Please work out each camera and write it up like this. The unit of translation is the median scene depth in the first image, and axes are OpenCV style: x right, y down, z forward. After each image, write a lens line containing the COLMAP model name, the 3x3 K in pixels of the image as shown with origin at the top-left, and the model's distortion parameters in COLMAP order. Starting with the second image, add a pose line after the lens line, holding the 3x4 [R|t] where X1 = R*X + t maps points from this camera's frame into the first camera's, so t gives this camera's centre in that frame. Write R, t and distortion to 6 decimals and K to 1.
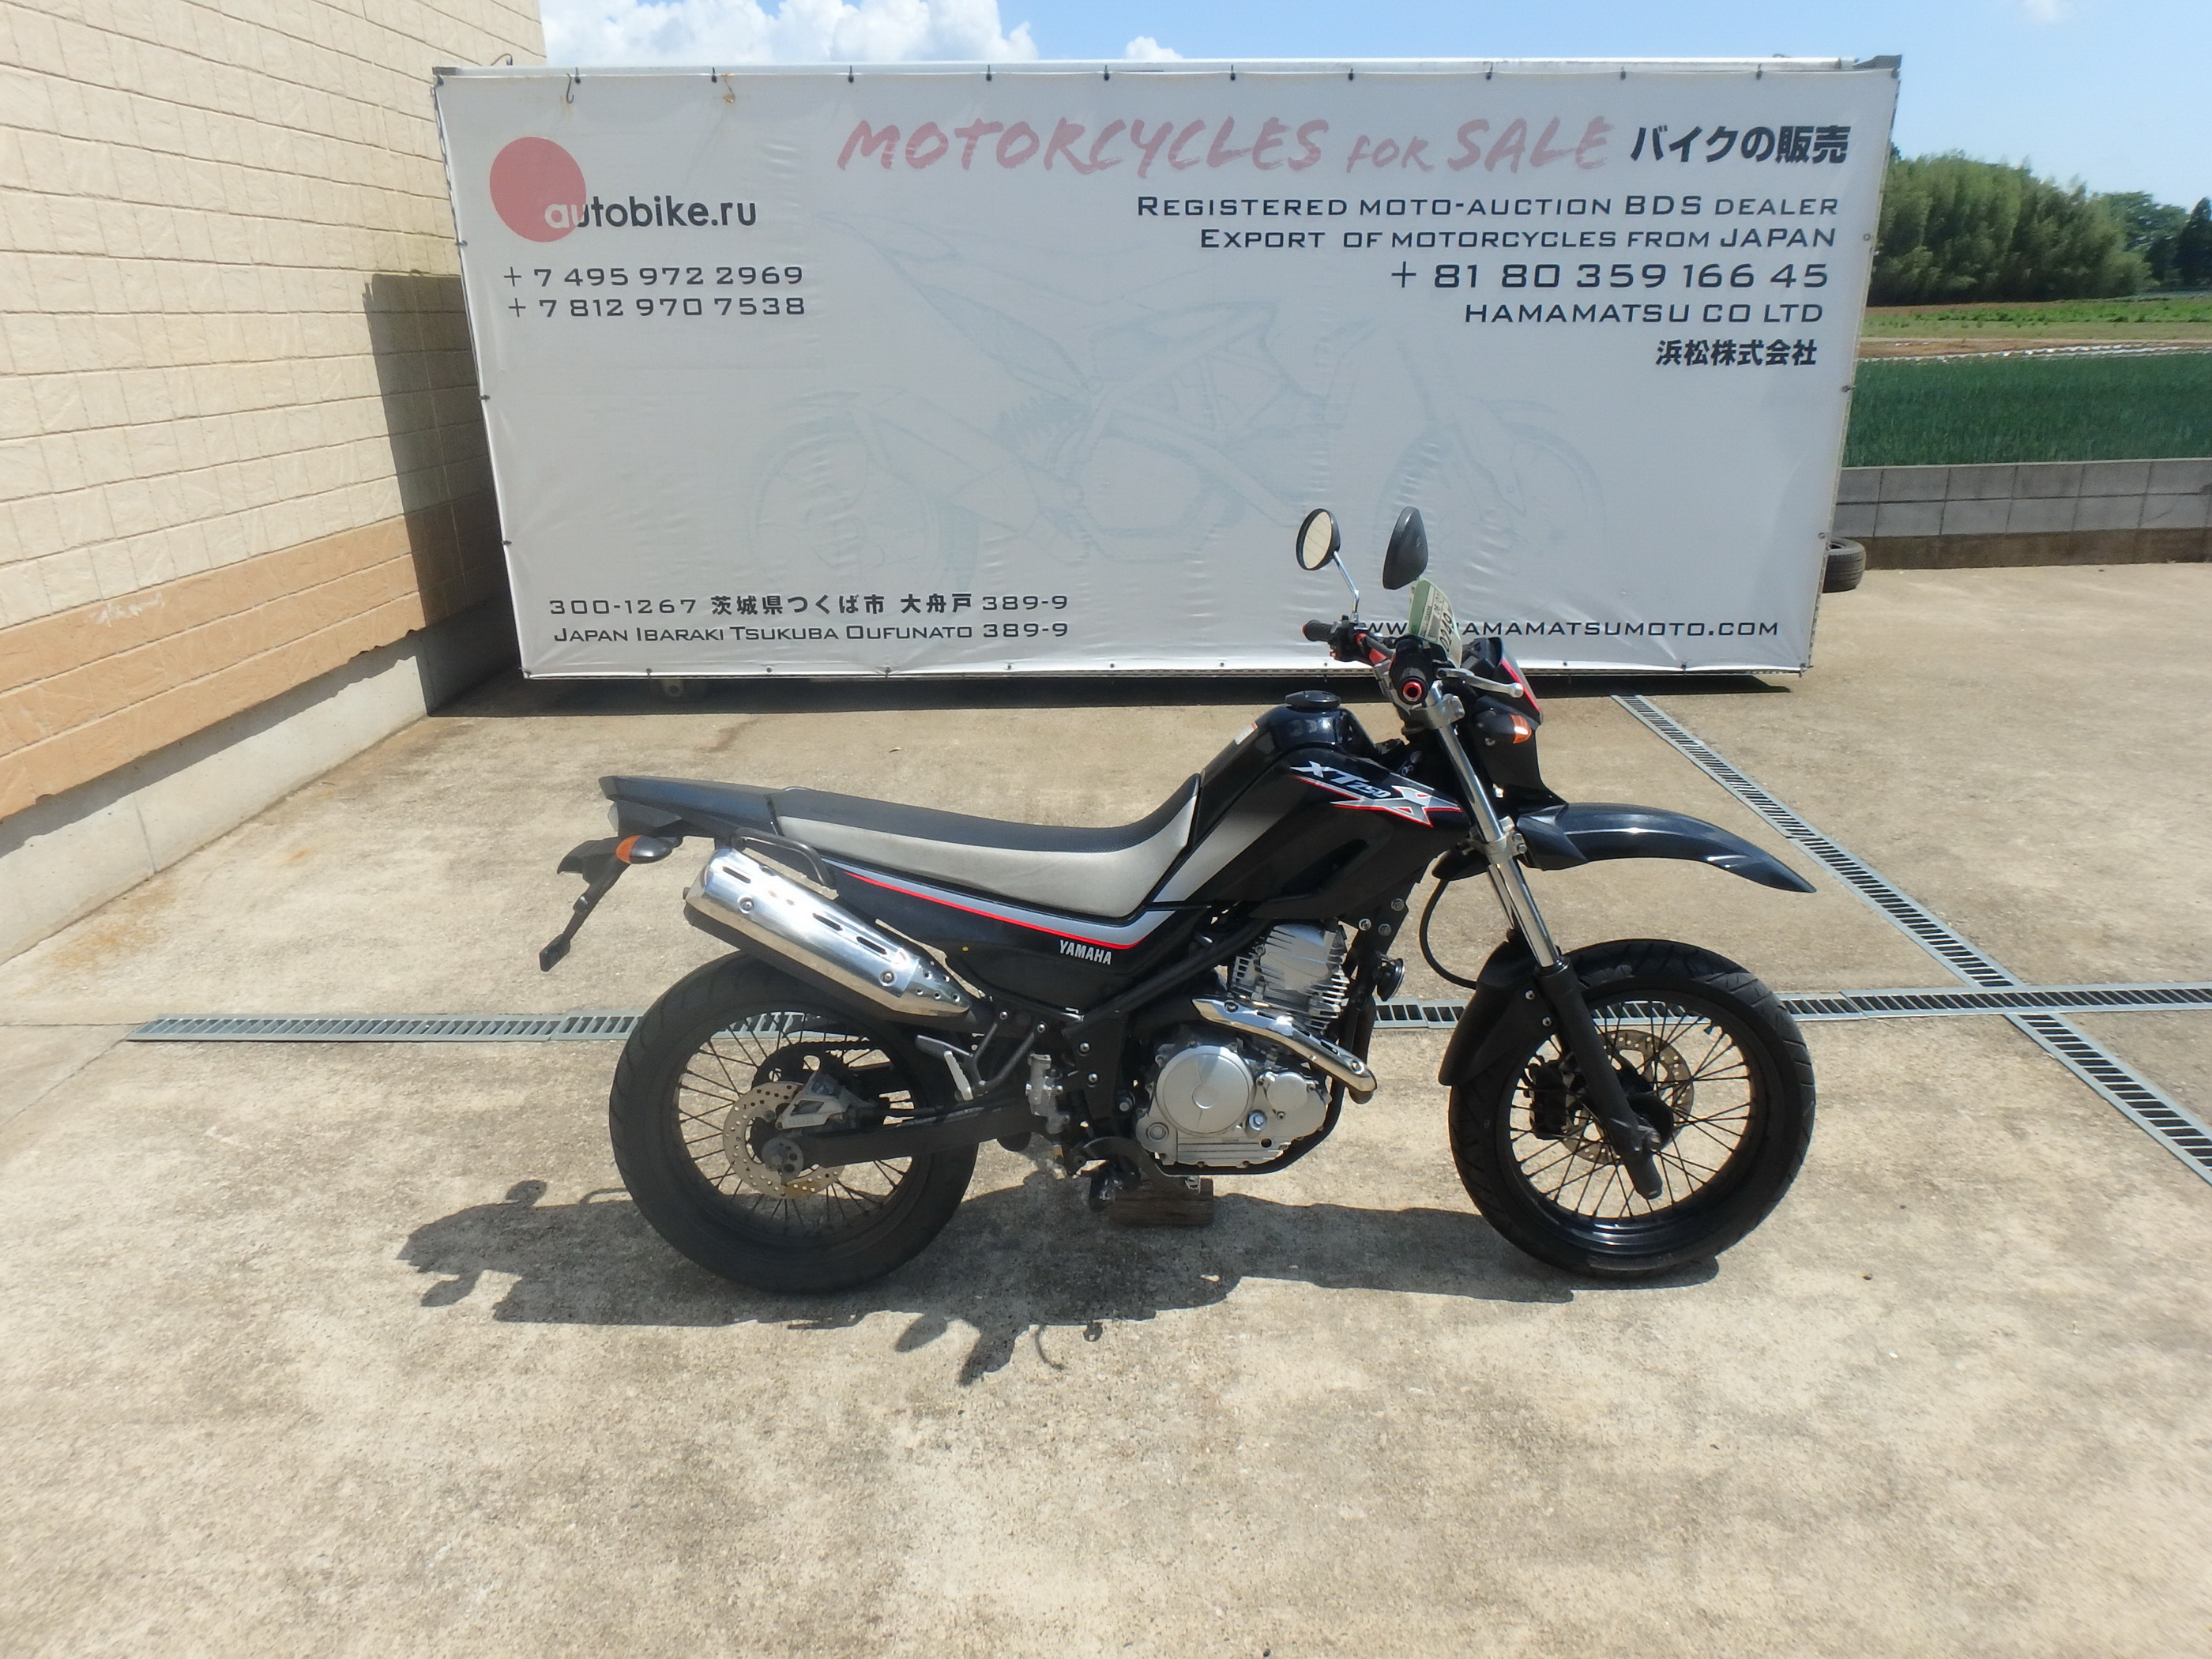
lens RADIAL K [[1357.4, 0, 1114.6], [0, 1357.4, 820.8], [0, 0, 1]] dist [-0.037729, 0.017299]
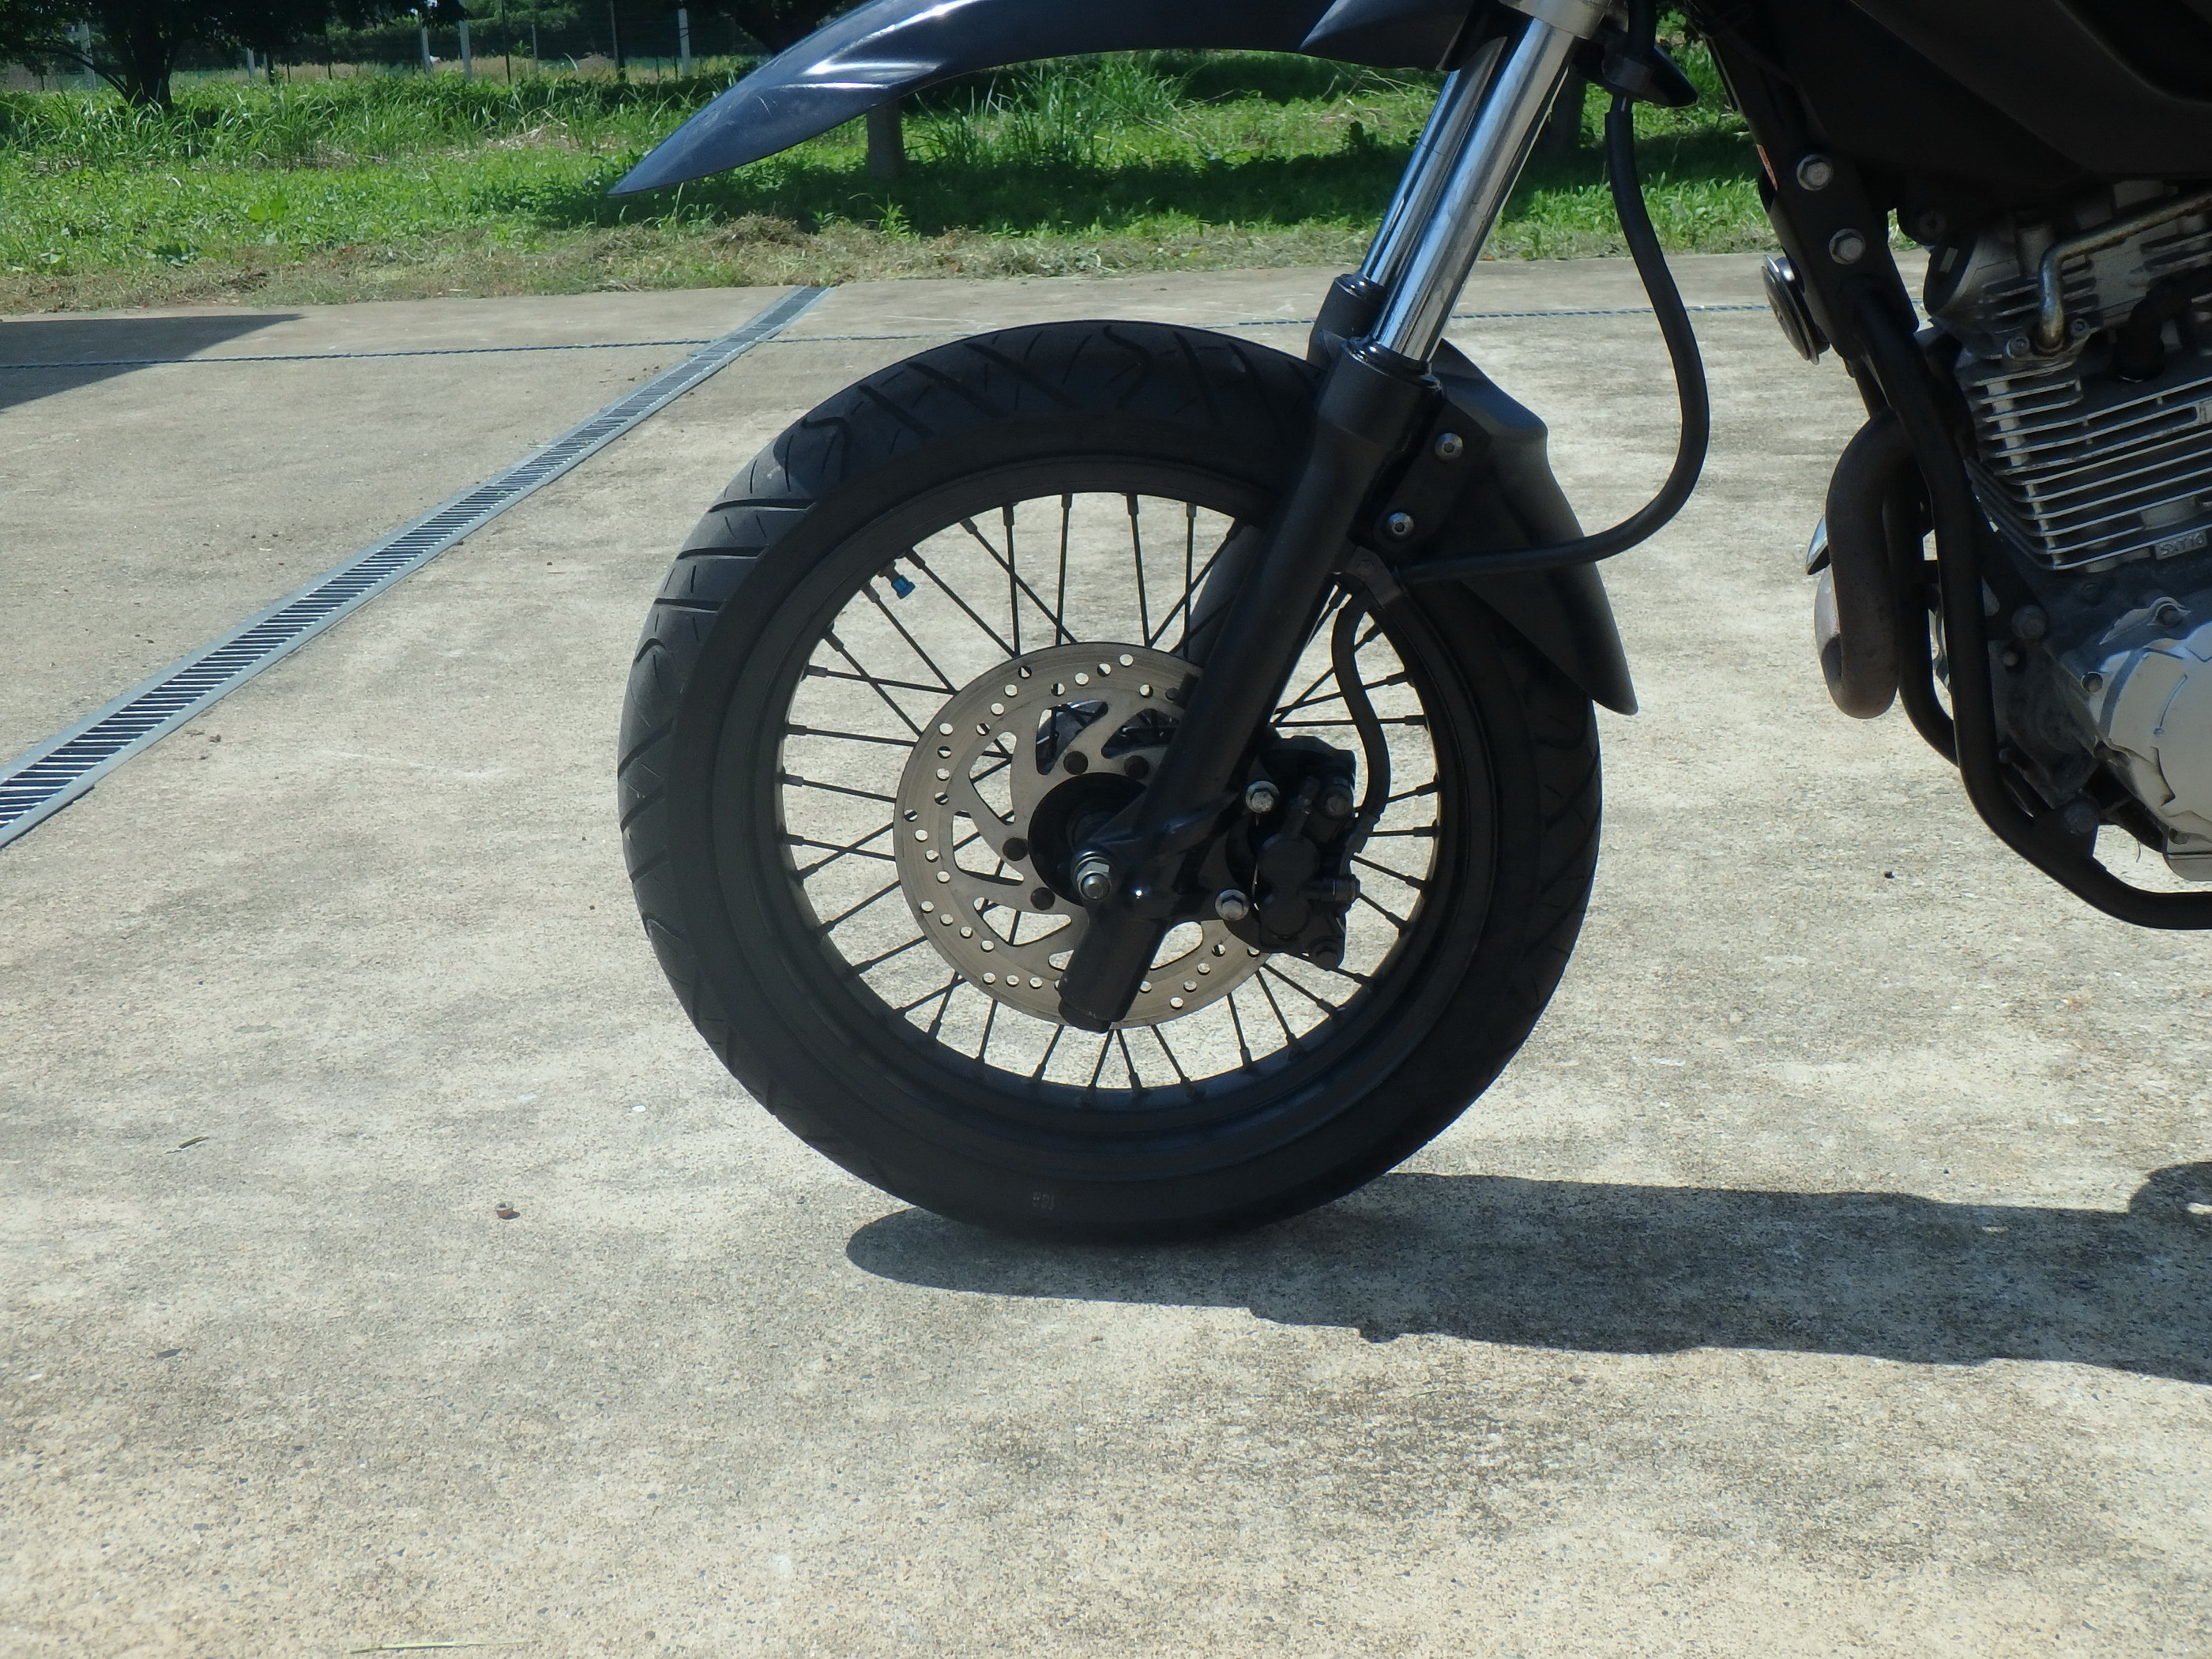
lens RADIAL K [[2620.2, 0, 1146.0], [0, 2620.2, 755.9], [0, 0, 1]] dist [0.123361, -0.595141]
pose [[-0.998228, 0.046440, 0.037216, 0.305760], [0.059401, 0.815817, 0.575252, -0.185598], [-0.003647, 0.576443, -0.817129, 1.402271]]
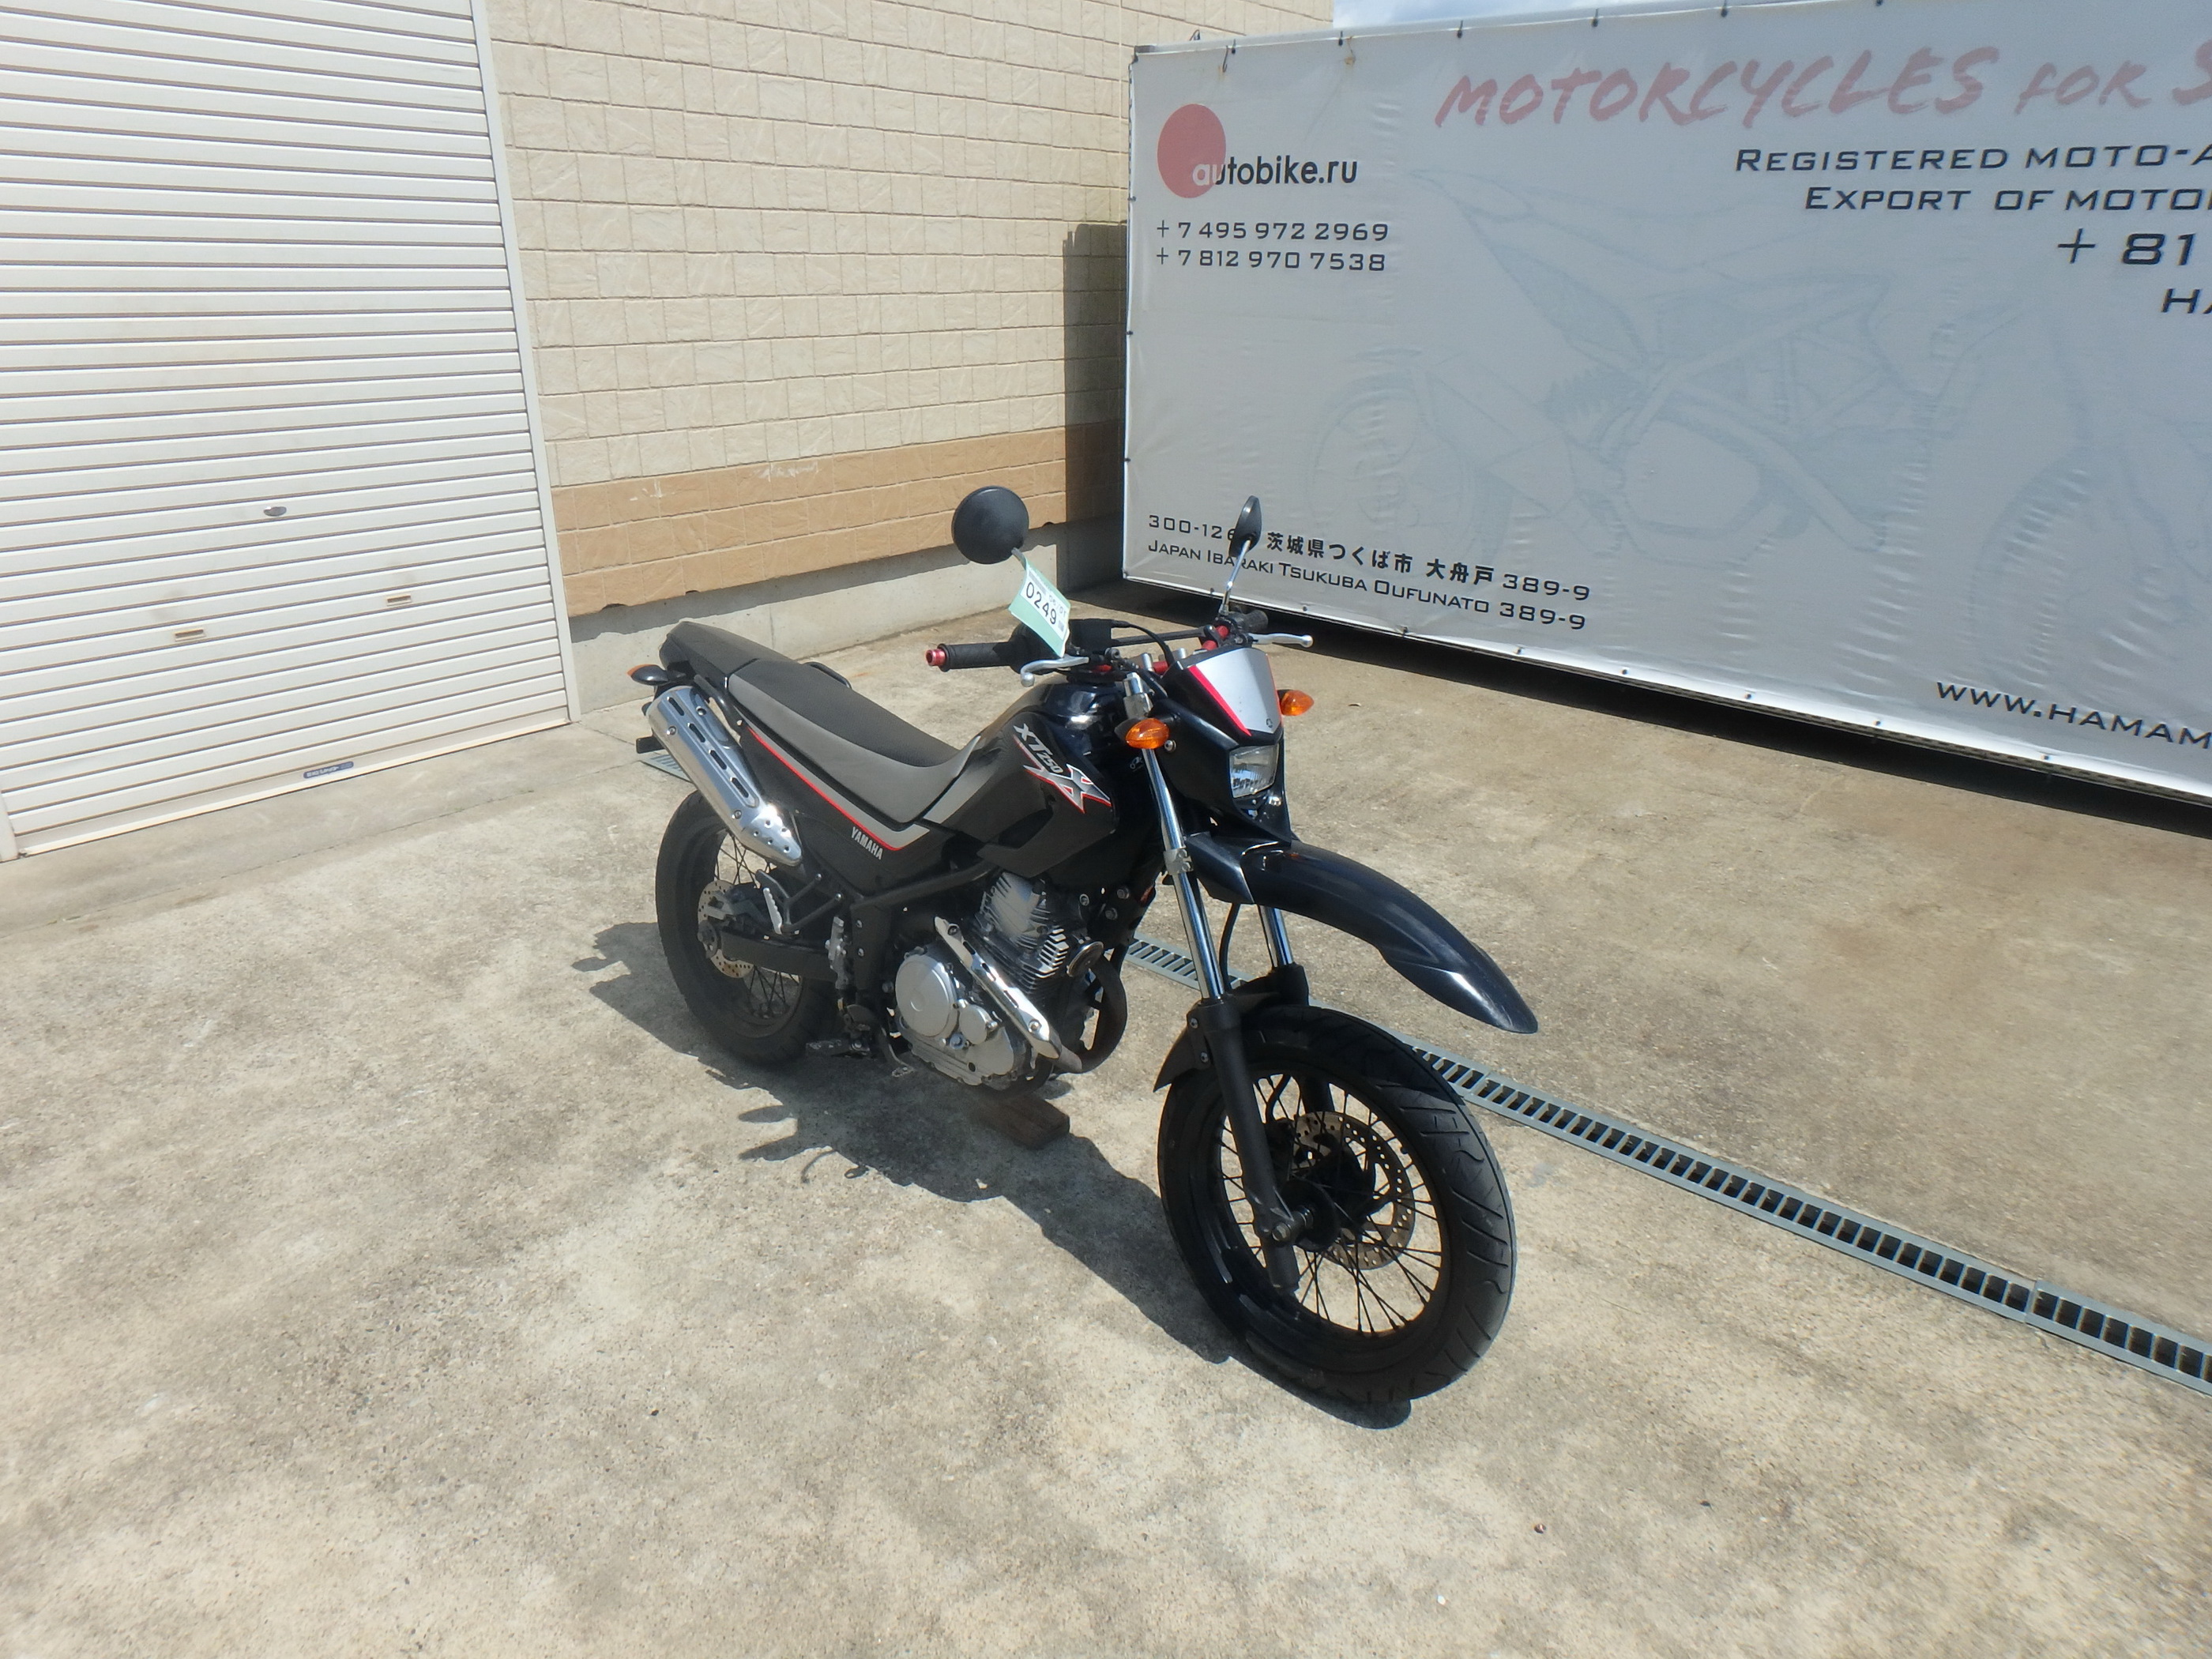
lens RADIAL K [[1357.4, 0, 1114.6], [0, 1357.4, 820.8], [0, 0, 1]] dist [-0.037729, 0.017299]
pose [[0.765093, 0.266587, -0.586143, 0.653319], [-0.245850, 0.962253, 0.116739, -0.087450], [0.595139, 0.054787, 0.801753, 0.163636]]
